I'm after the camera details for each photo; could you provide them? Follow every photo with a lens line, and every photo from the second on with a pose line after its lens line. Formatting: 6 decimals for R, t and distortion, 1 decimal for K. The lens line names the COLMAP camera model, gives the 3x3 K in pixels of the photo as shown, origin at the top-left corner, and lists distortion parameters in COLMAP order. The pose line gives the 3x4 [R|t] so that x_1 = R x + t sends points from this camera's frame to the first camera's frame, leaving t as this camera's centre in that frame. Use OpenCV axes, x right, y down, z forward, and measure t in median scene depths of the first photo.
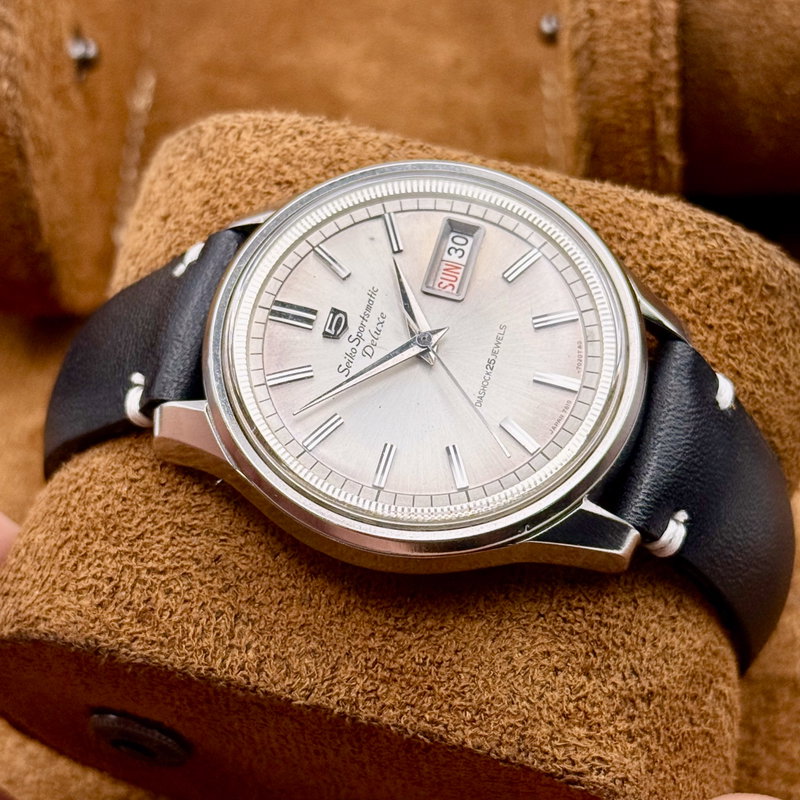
lens RADIAL K [[2487.3, 0, 400.0], [0, 2487.3, 400.0], [0, 0, 1]] dist [0.127980, -0.564578]
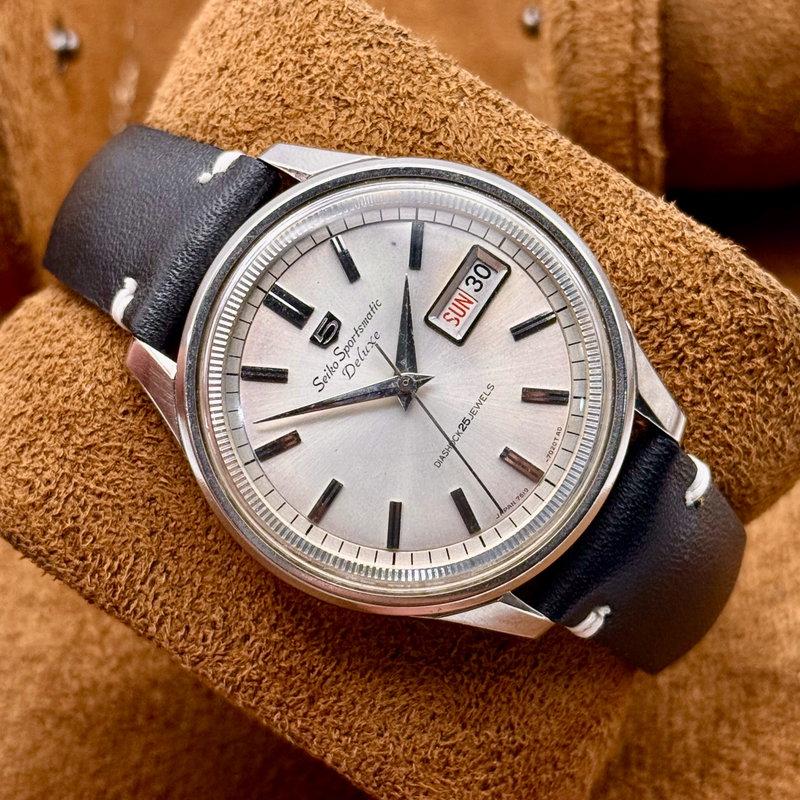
lens RADIAL K [[2487.3, 0, 400.0], [0, 2487.3, 400.0], [0, 0, 1]] dist [0.127980, -0.564578]
pose [[0.951463, 0.307701, -0.006172, 0.015425], [-0.274998, 0.859002, 0.431848, -0.431661], [0.138181, -0.409190, 0.901925, 0.122298]]
